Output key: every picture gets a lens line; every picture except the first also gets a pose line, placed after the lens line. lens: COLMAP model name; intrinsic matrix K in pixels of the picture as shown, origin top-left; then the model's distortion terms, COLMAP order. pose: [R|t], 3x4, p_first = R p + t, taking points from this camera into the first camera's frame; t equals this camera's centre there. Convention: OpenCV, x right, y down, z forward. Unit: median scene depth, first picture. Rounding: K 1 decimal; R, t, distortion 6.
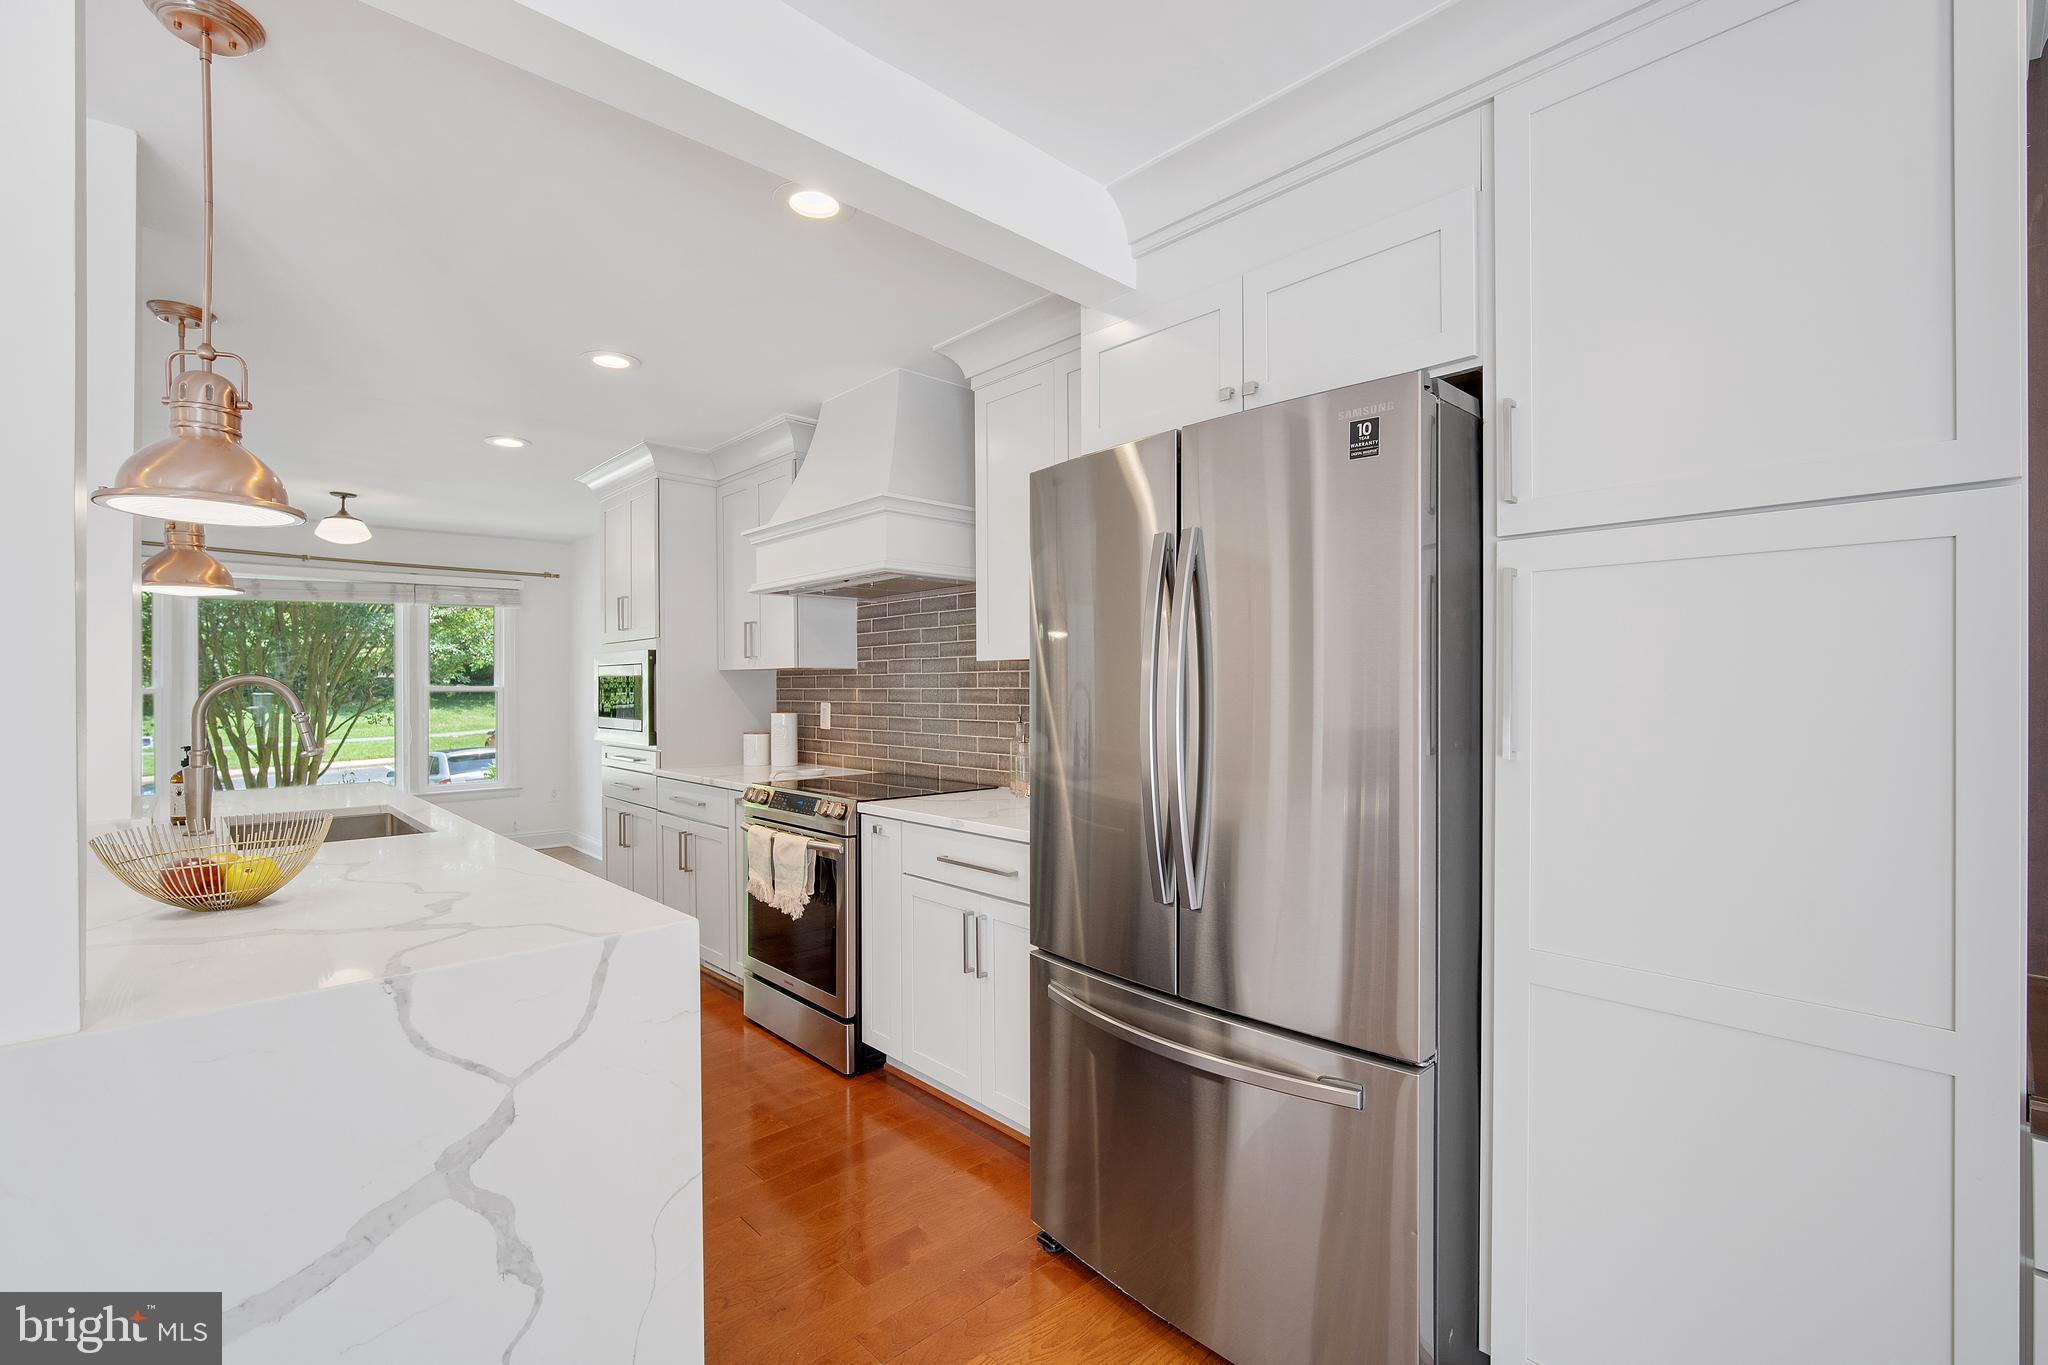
lens RADIAL K [[904.7, 0, 1035.2], [0, 904.7, 691.0], [0, 0, 1]] dist [-0.007421, 0.000071]
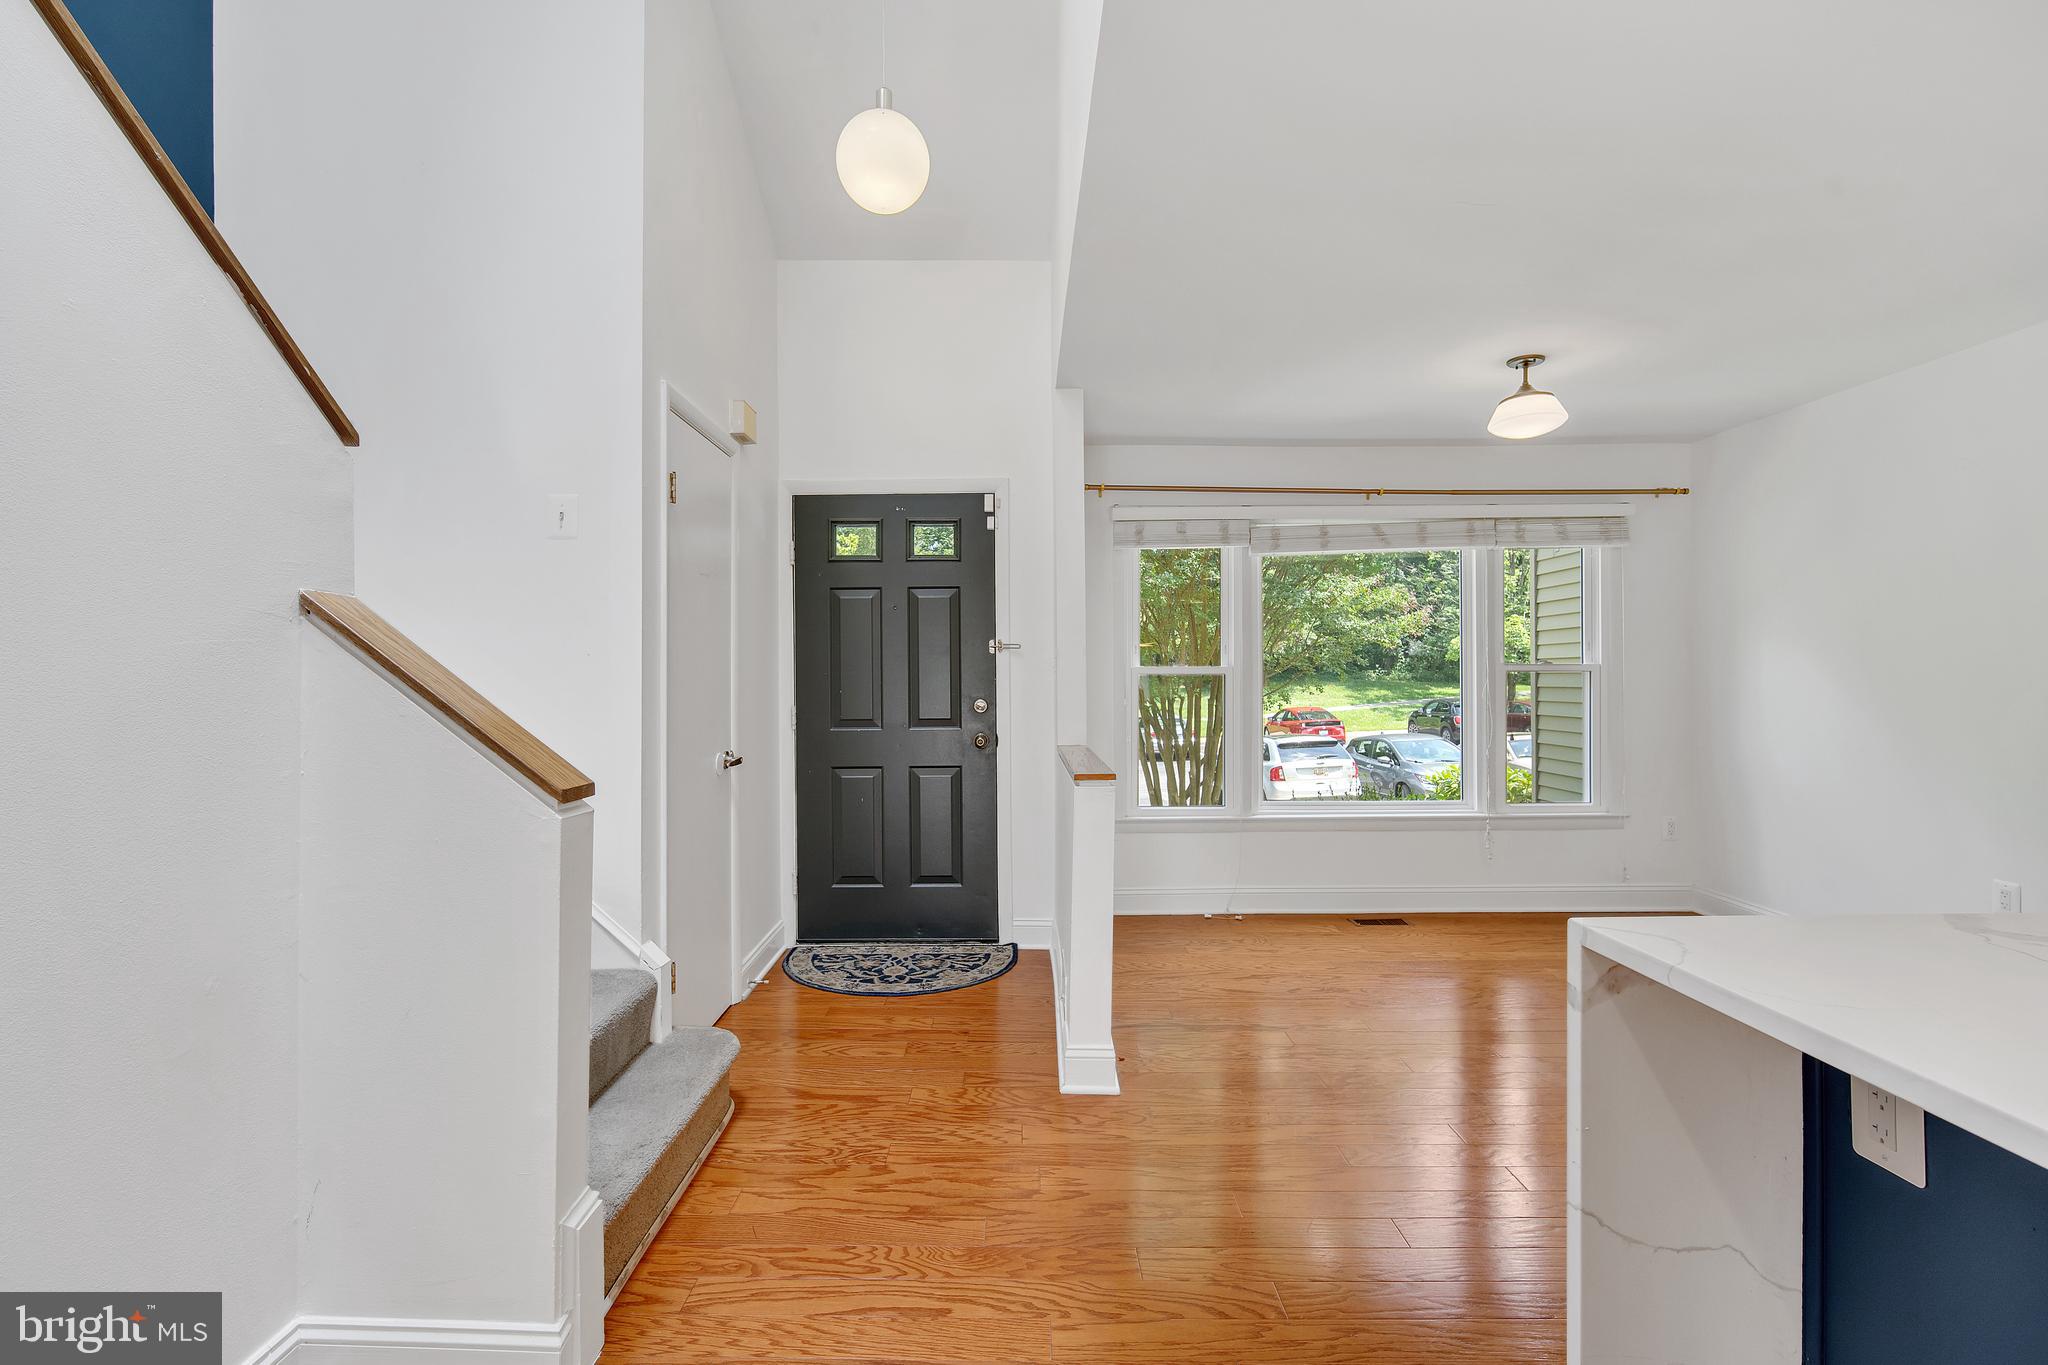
lens RADIAL K [[904.7, 0, 1023.6], [0, 904.7, 672.4], [0, 0, 1]] dist [-0.007421, 0.000071]
pose [[0.726908, -0.005056, -0.686716, -1.065373], [-0.000436, 0.999969, -0.007823, 0.018786], [0.686734, 0.005986, 0.726884, 0.518831]]
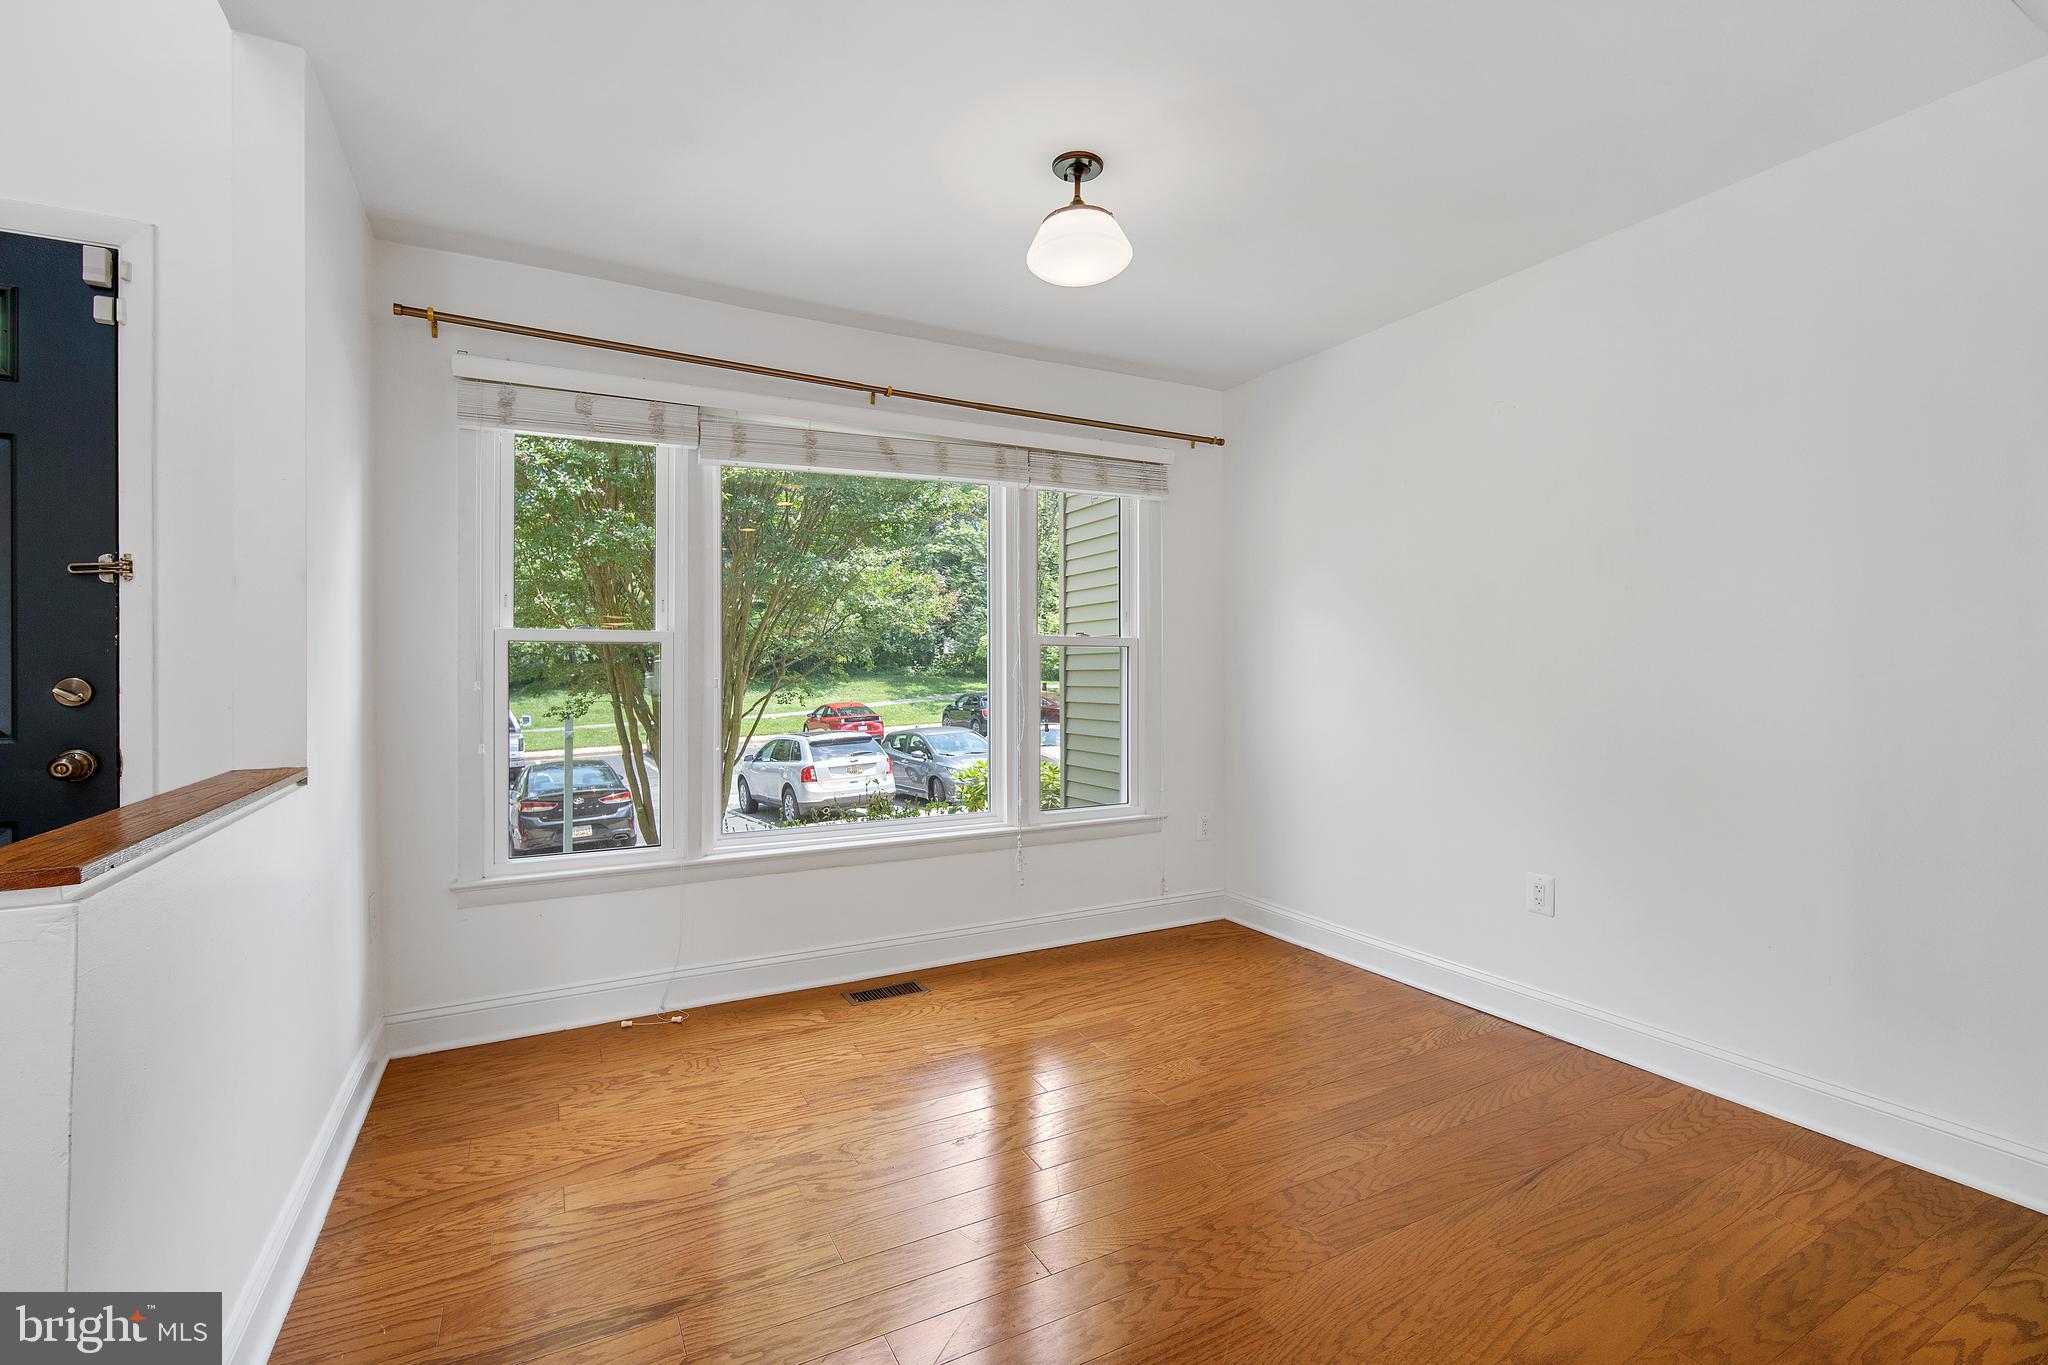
lens RADIAL K [[904.7, 0, 1019.8], [0, 904.7, 667.7], [0, 0, 1]] dist [-0.007421, 0.000071]
pose [[0.963371, -0.003879, -0.268142, -1.232833], [0.001211, 0.999948, -0.010116, 0.049975], [0.268168, 0.009421, 0.963326, 1.048594]]
